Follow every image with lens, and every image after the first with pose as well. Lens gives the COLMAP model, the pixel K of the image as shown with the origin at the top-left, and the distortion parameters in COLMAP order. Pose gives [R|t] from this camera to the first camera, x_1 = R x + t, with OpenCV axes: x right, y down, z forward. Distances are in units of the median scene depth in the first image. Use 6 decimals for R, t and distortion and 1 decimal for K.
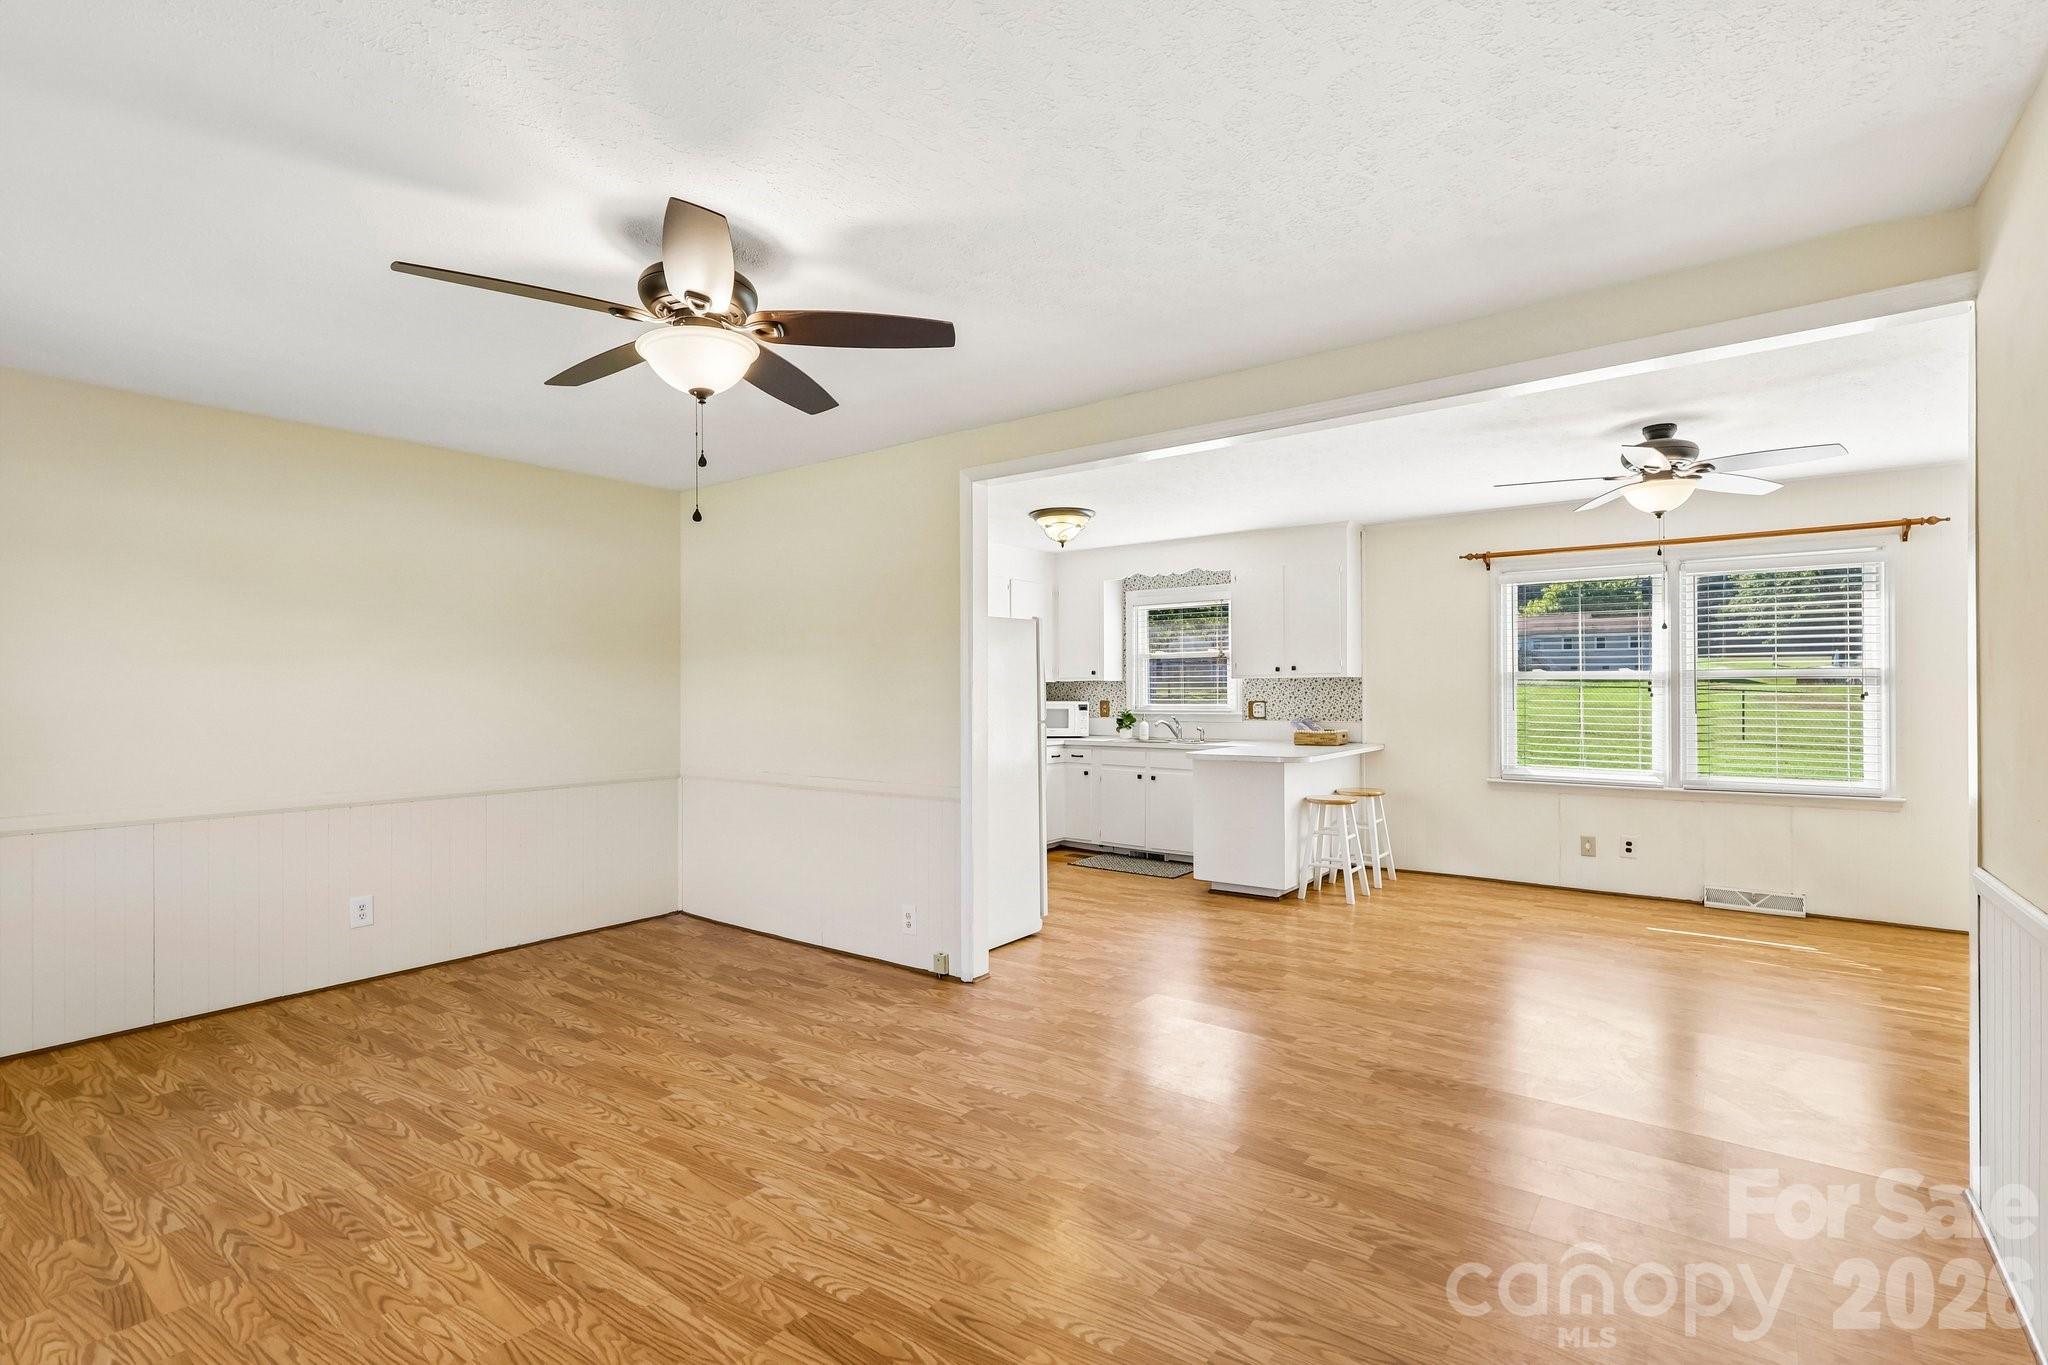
lens RADIAL K [[952.0, 0, 1028.6], [0, 952.0, 686.1], [0, 0, 1]] dist [0.006919, -0.000543]
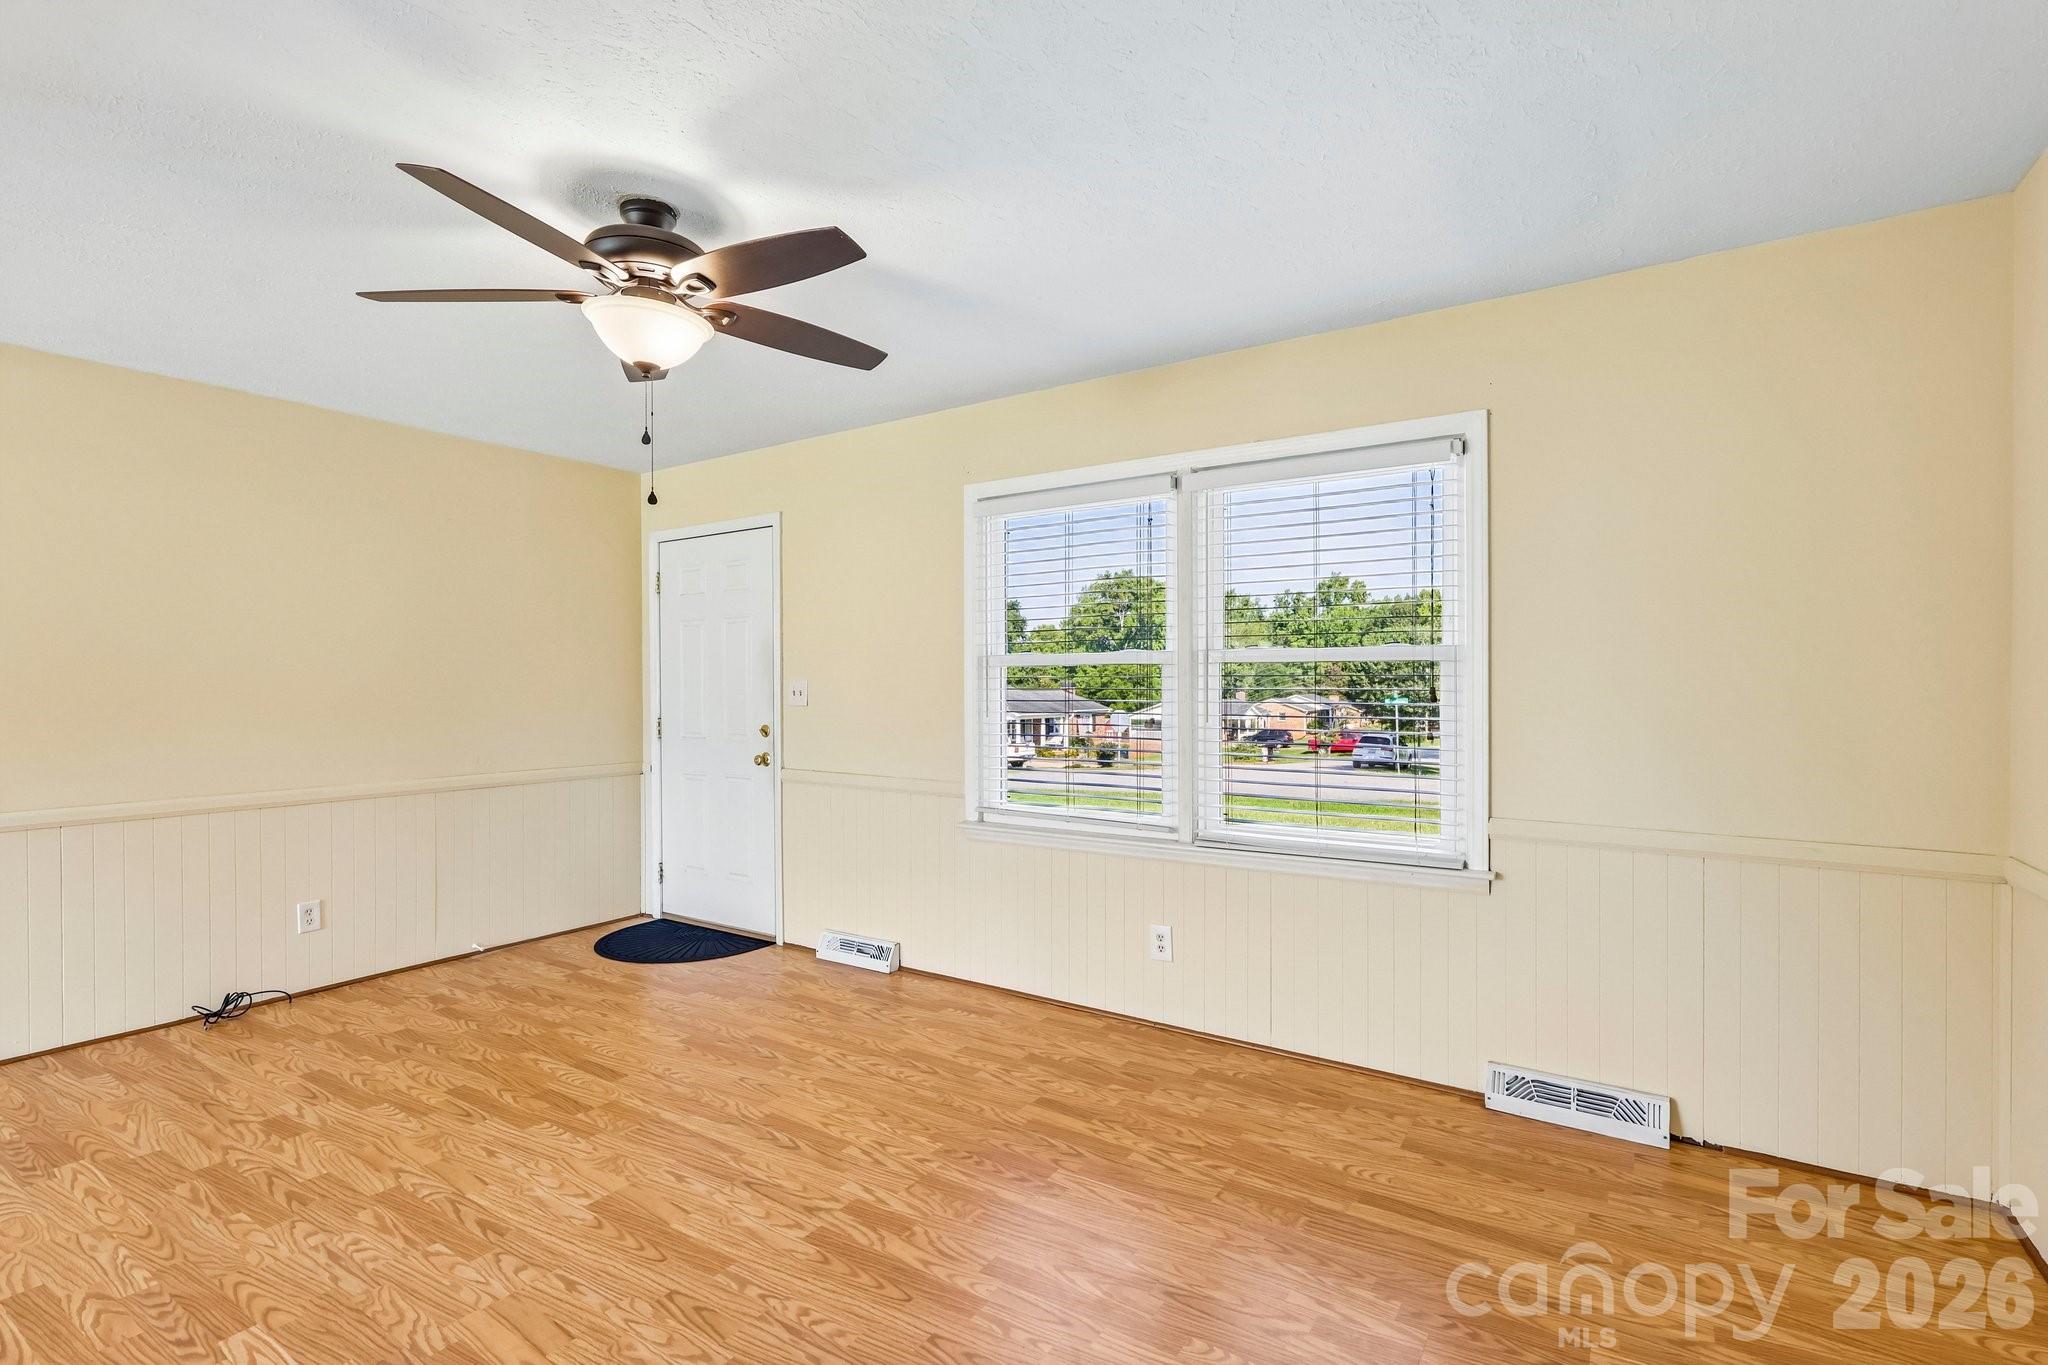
lens RADIAL K [[952.0, 0, 1028.6], [0, 952.0, 686.1], [0, 0, 1]] dist [0.006919, -0.000543]
pose [[-0.998353, 0.010657, -0.056363, -0.541038], [0.010825, 0.999938, -0.002679, 0.014892], [0.056331, -0.003285, -0.998407, 1.599707]]
